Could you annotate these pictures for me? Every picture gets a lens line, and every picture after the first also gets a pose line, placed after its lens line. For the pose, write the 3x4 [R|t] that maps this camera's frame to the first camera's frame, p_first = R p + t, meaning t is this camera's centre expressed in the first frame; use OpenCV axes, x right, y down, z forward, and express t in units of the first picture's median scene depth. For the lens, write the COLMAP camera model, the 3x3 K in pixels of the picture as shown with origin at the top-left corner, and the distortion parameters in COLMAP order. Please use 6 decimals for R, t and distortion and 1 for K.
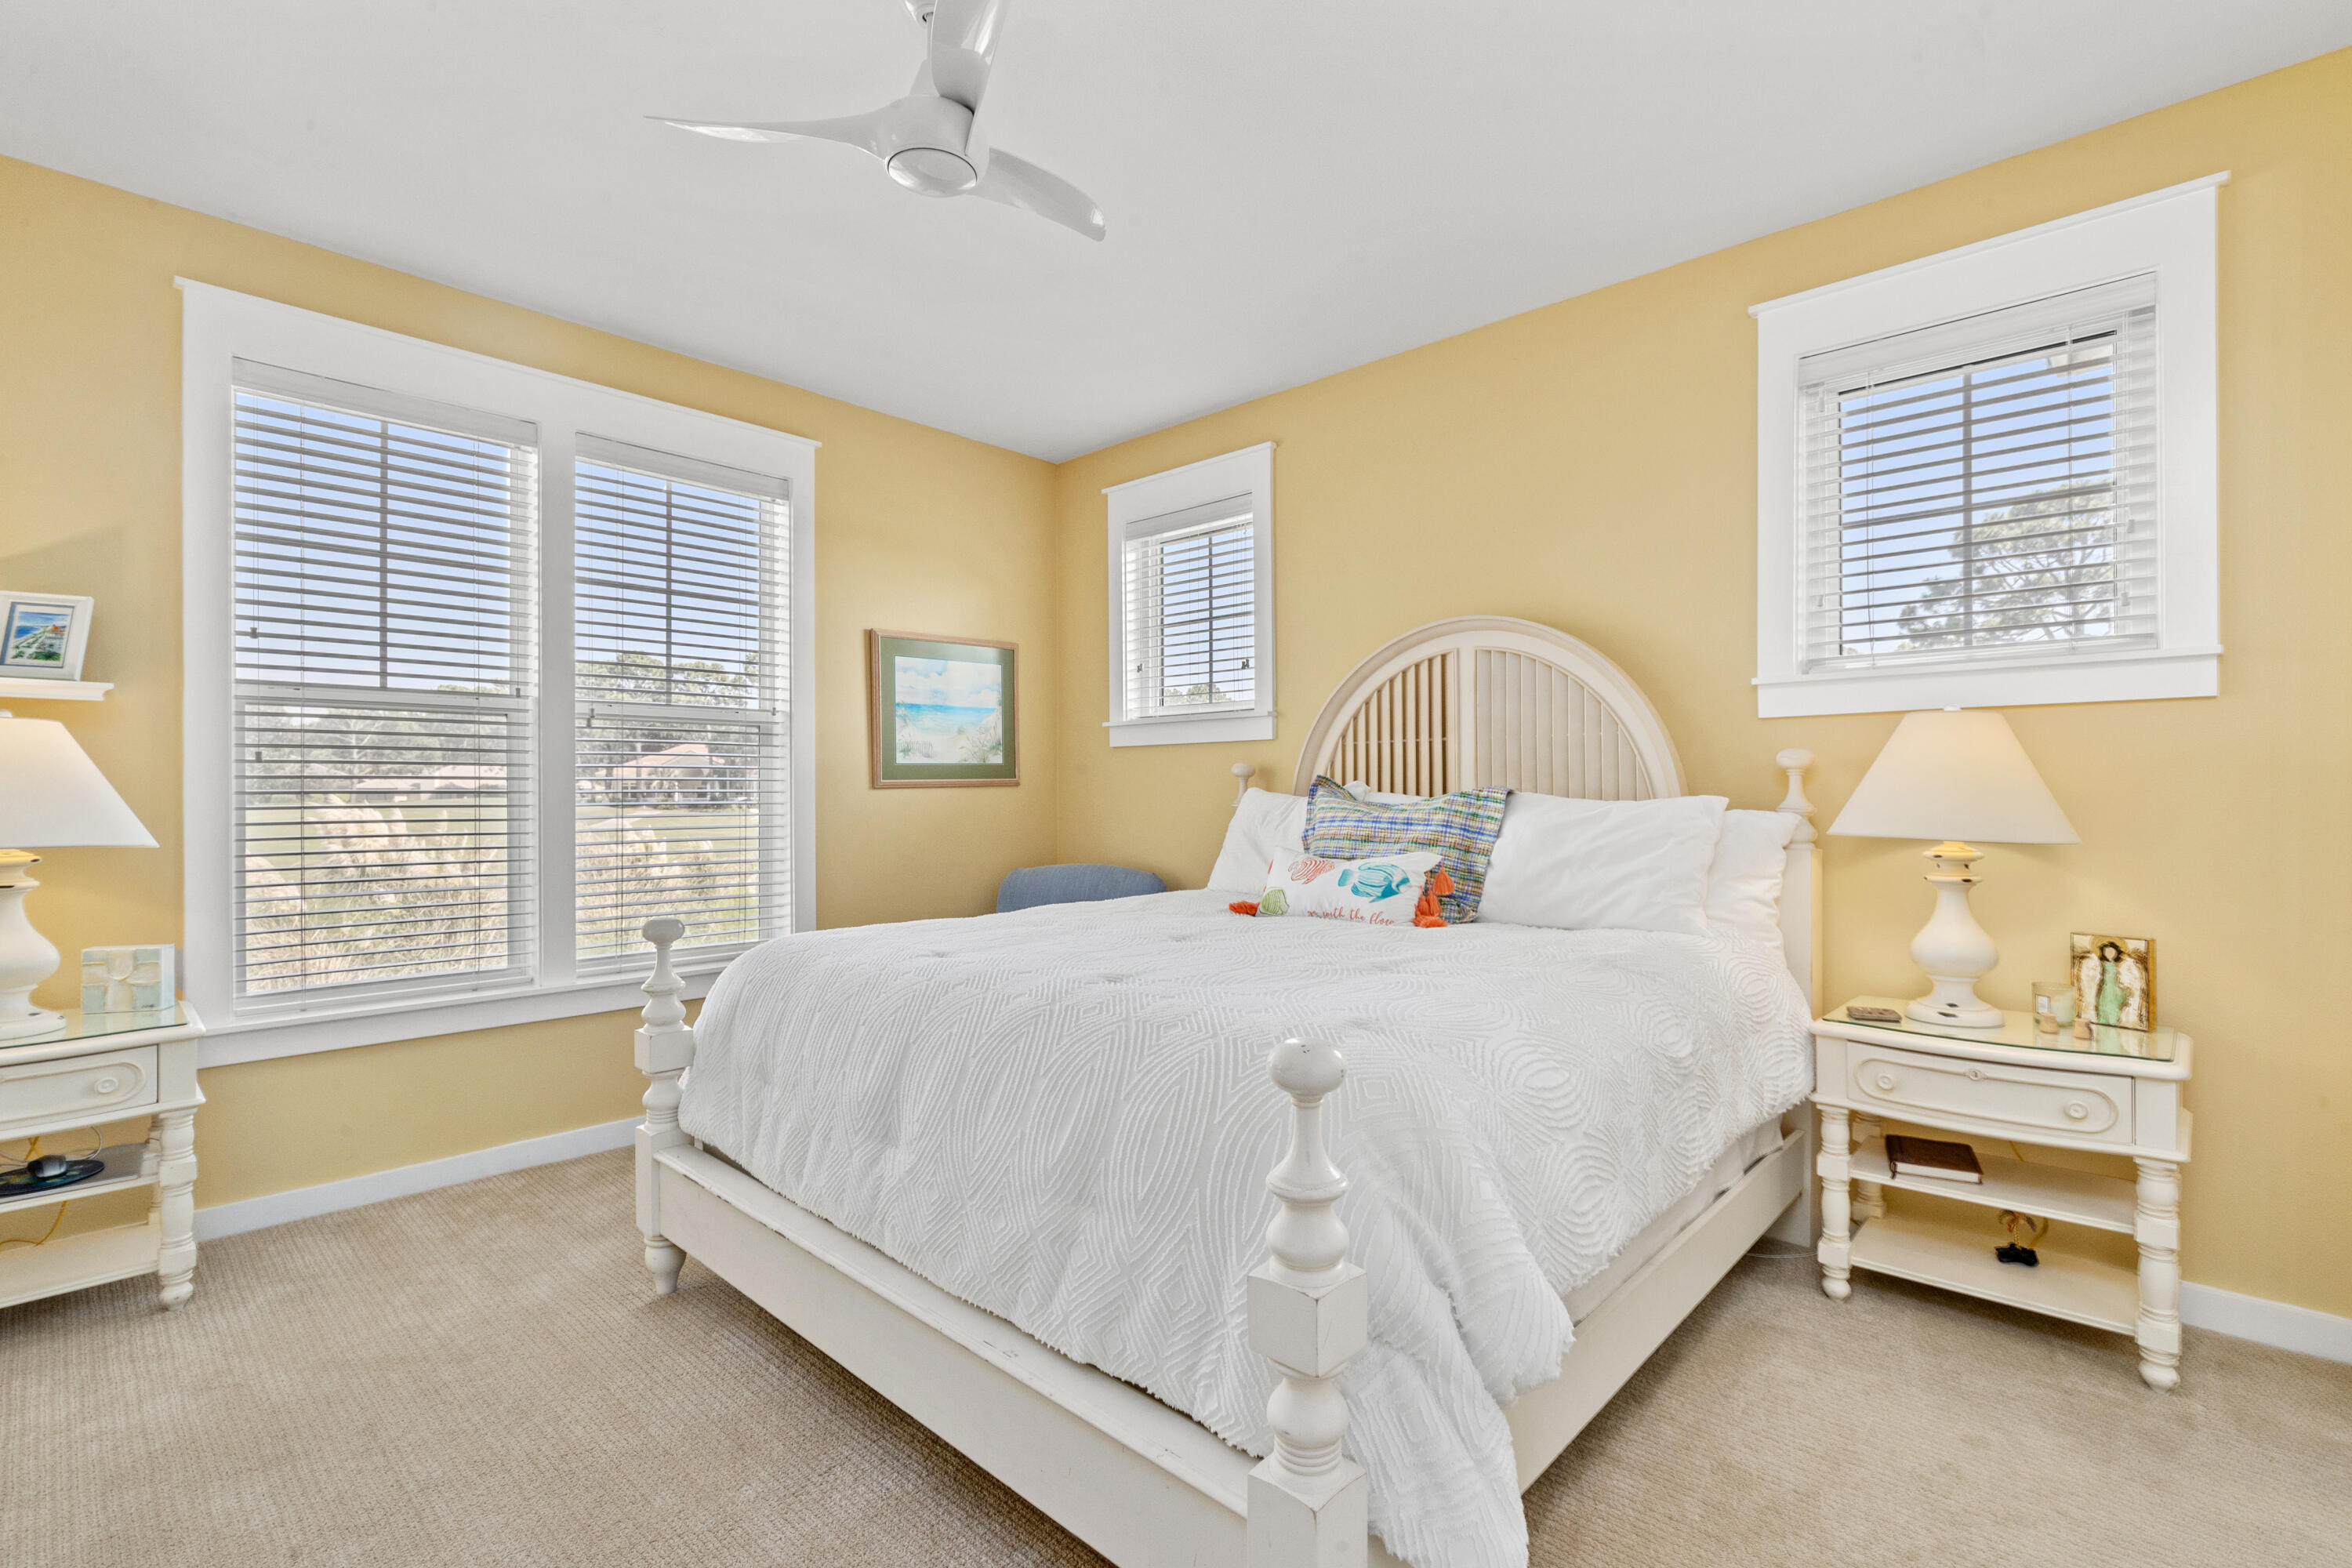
lens RADIAL K [[1075.0, 0, 1182.0], [0, 1075.0, 795.0], [0, 0, 1]] dist [0.002957, -0.000181]
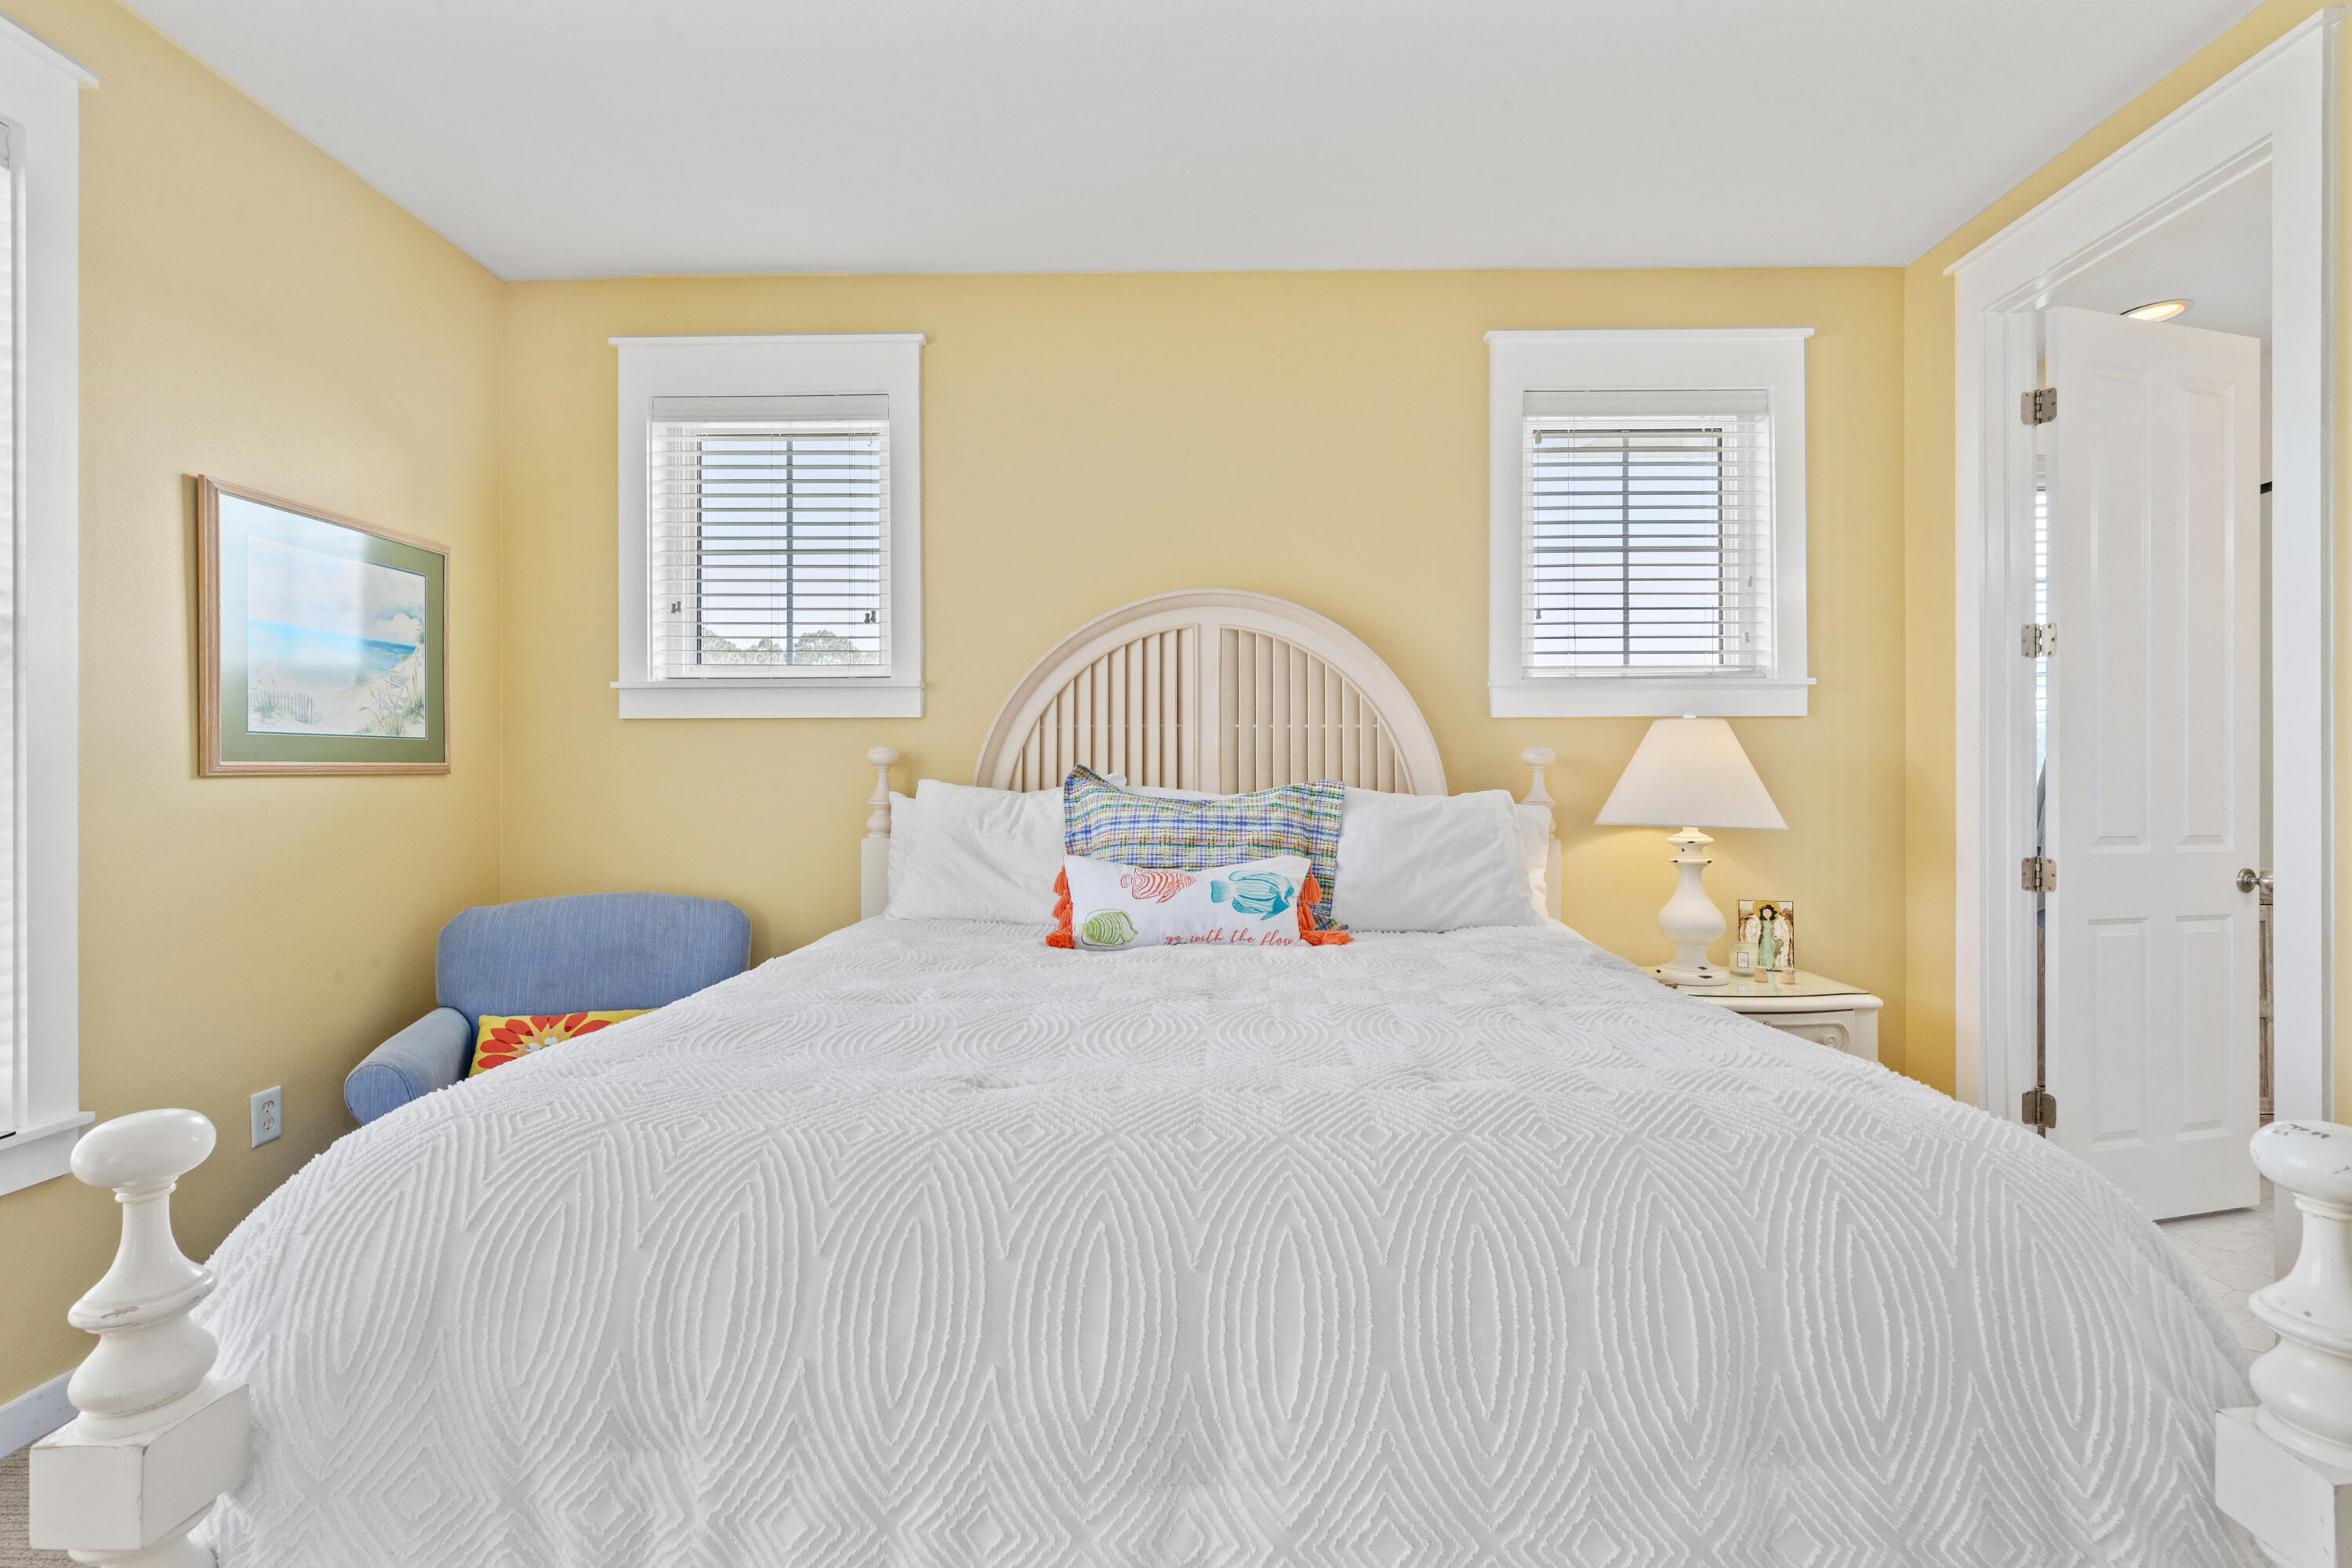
lens RADIAL K [[1075.0, 0, 1181.8], [0, 1075.0, 774.6], [0, 0, 1]] dist [0.002957, -0.000181]
pose [[0.743821, 0.009946, 0.668305, -0.348405], [0.000484, 0.999881, -0.015420, 0.001329], [-0.668379, 0.011793, 0.743727, 0.355867]]
